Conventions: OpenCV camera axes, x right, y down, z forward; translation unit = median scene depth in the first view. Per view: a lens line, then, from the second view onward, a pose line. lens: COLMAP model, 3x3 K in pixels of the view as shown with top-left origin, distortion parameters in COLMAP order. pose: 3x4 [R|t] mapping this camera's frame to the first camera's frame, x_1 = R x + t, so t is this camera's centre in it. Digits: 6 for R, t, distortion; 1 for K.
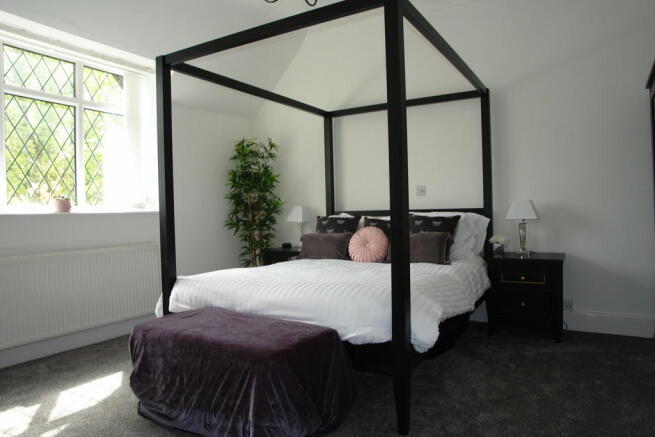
lens RADIAL K [[452.6, 0, 324.5], [0, 452.6, 219.9], [0, 0, 1]] dist [-0.024620, -0.001019]
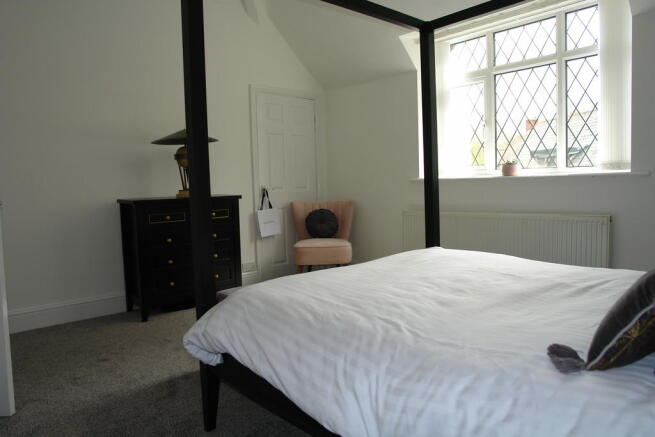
lens RADIAL K [[452.6, 0, 327.4], [0, 452.6, 216.0], [0, 0, 1]] dist [-0.024620, -0.001019]
pose [[-0.273804, 0.091847, -0.957390, 0.354789], [0.016057, 0.995728, 0.090933, -0.016136], [0.961652, 0.009525, -0.274109, 0.550049]]
